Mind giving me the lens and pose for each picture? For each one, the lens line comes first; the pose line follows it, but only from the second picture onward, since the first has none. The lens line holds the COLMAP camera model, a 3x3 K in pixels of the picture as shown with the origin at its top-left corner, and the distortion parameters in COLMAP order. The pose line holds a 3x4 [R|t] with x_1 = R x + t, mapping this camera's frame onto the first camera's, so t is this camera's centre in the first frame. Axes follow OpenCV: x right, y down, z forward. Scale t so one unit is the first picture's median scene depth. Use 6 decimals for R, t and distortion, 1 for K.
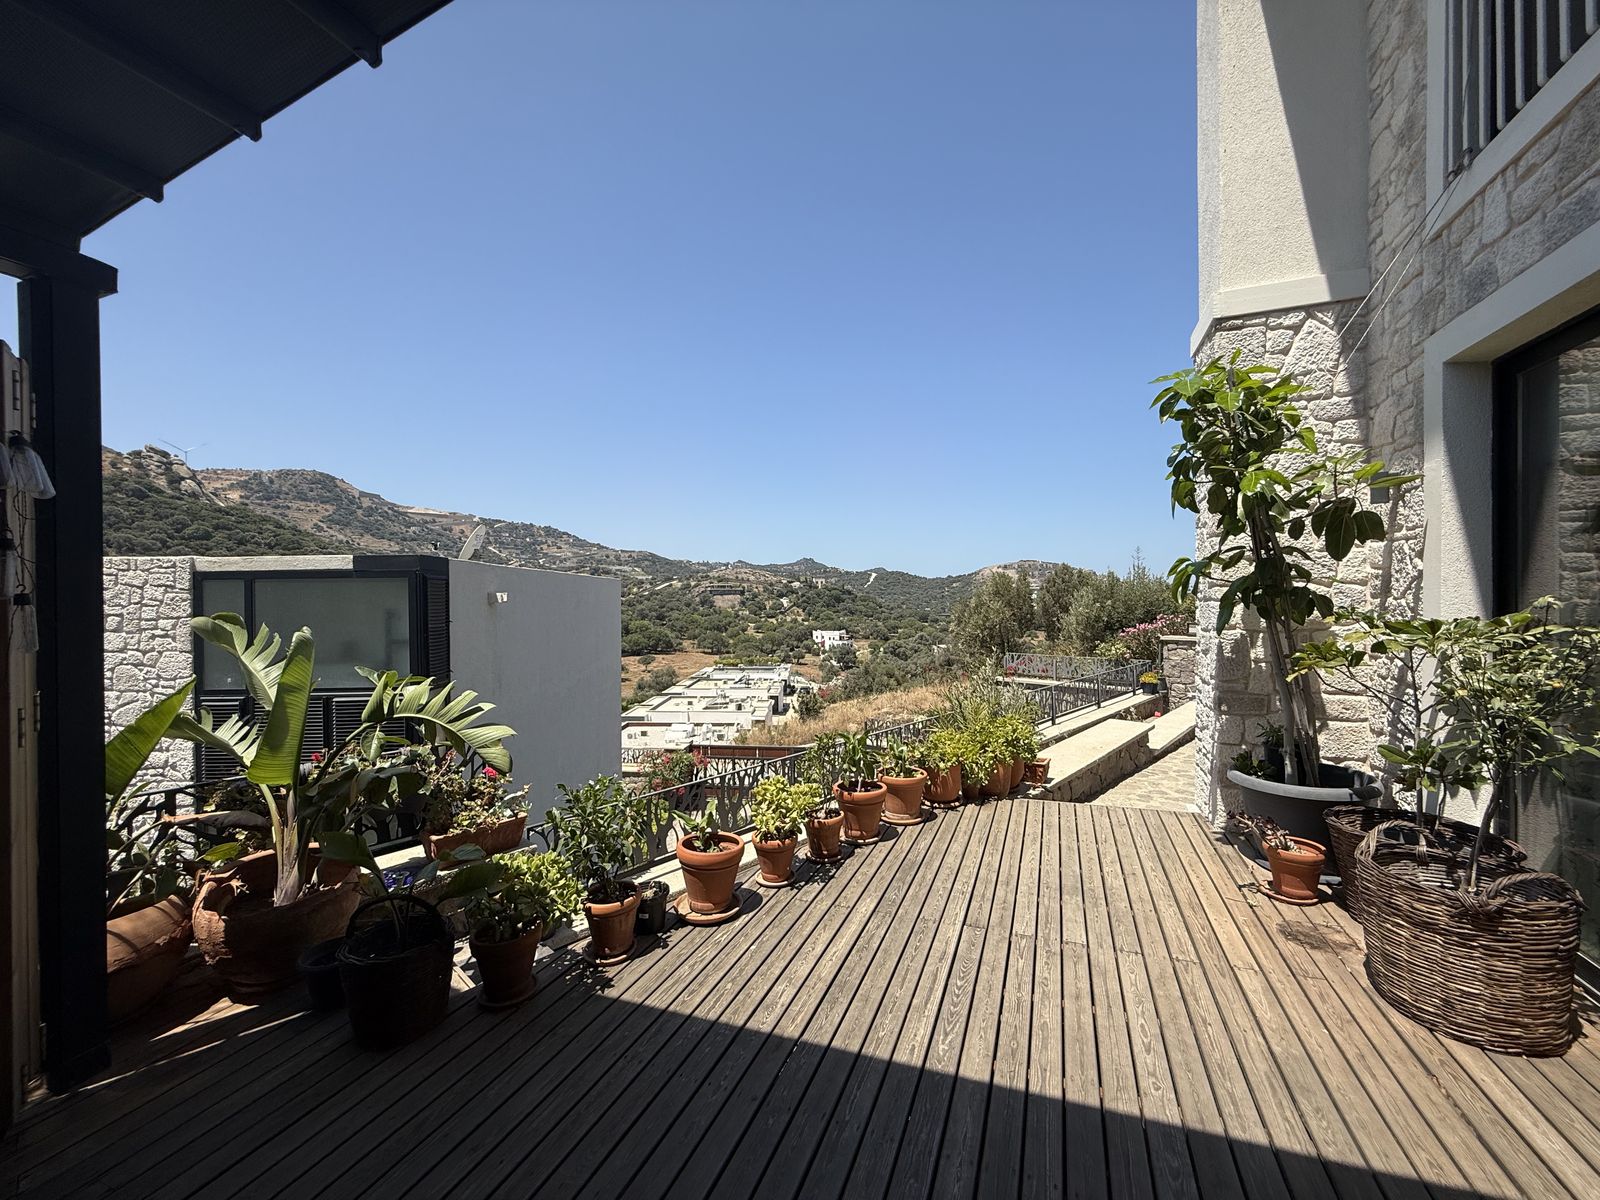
lens RADIAL K [[637.1, 0, 797.7], [0, 637.1, 599.8], [0, 0, 1]] dist [0.000193, 0.000369]
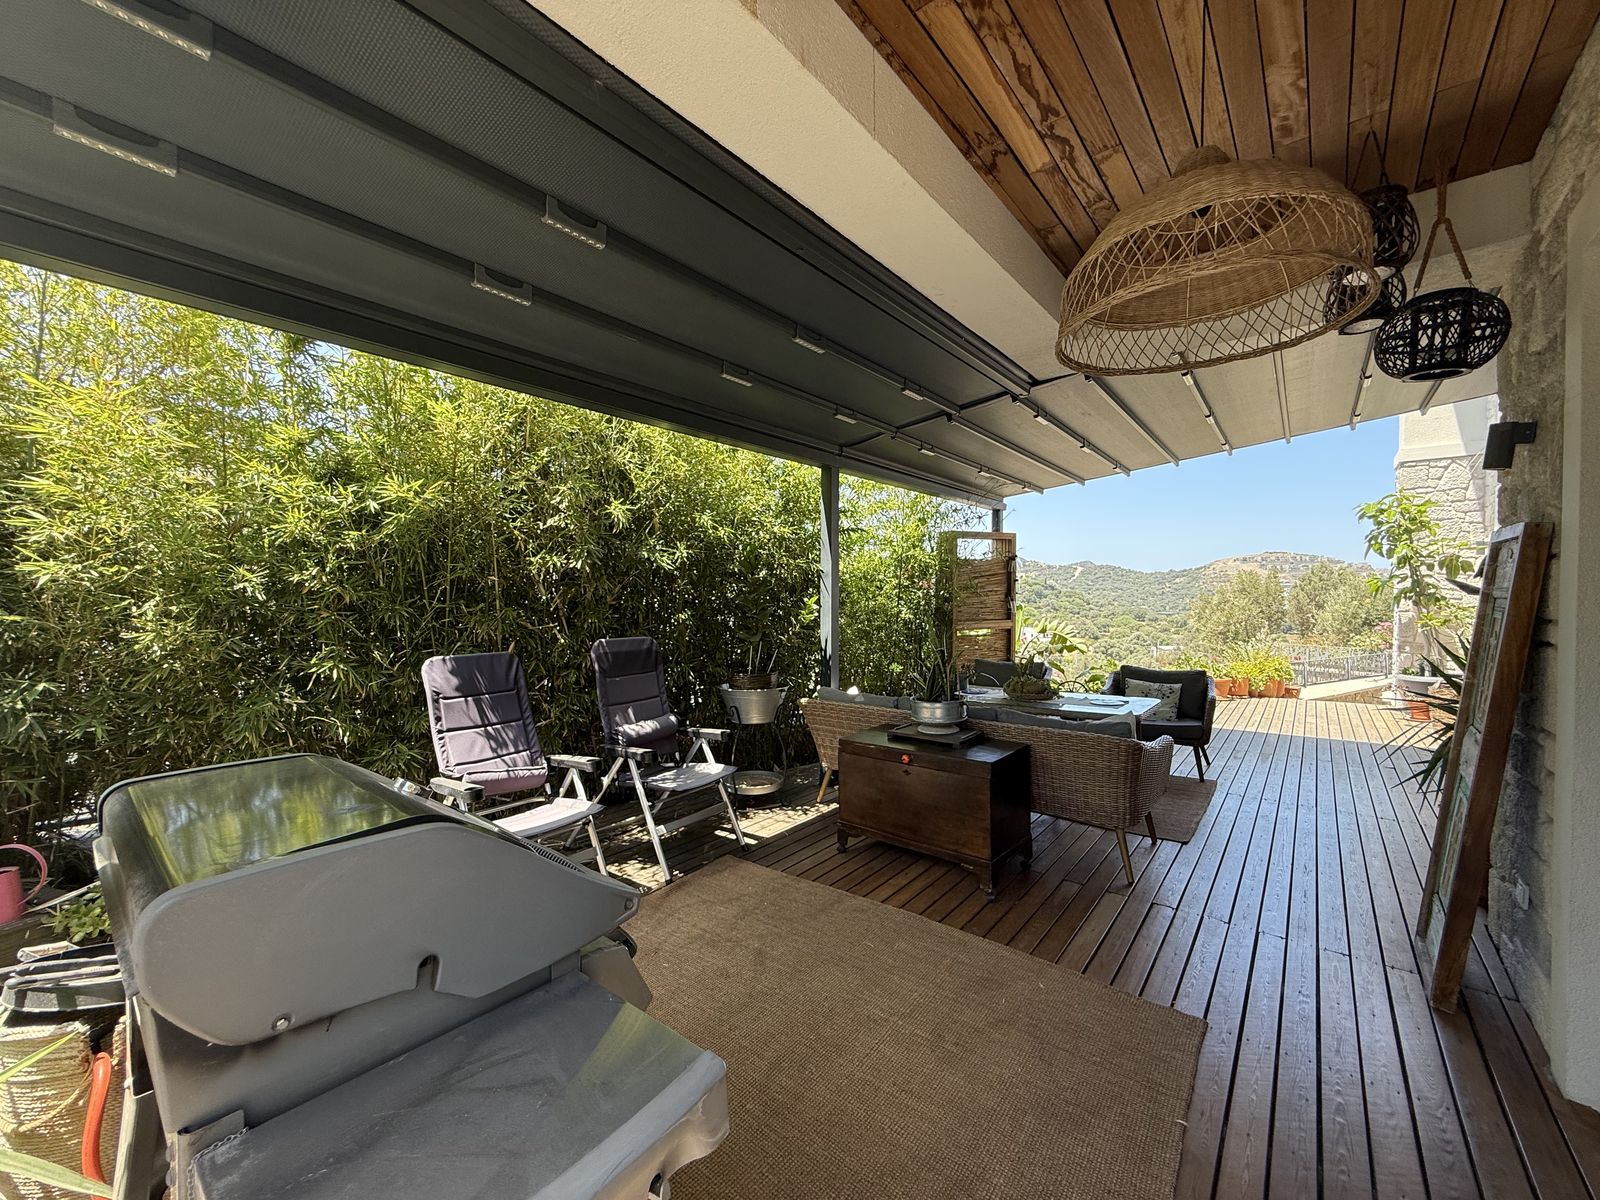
lens RADIAL K [[633.7, 0, 800.0], [0, 633.7, 600.0], [0, 0, 1]] dist [-0.000092, 0.000181]
pose [[0.956515, 0.014483, -0.291324, -0.524732], [-0.011554, 0.999864, 0.011772, 0.005659], [0.291455, -0.007894, 0.956552, -1.338057]]
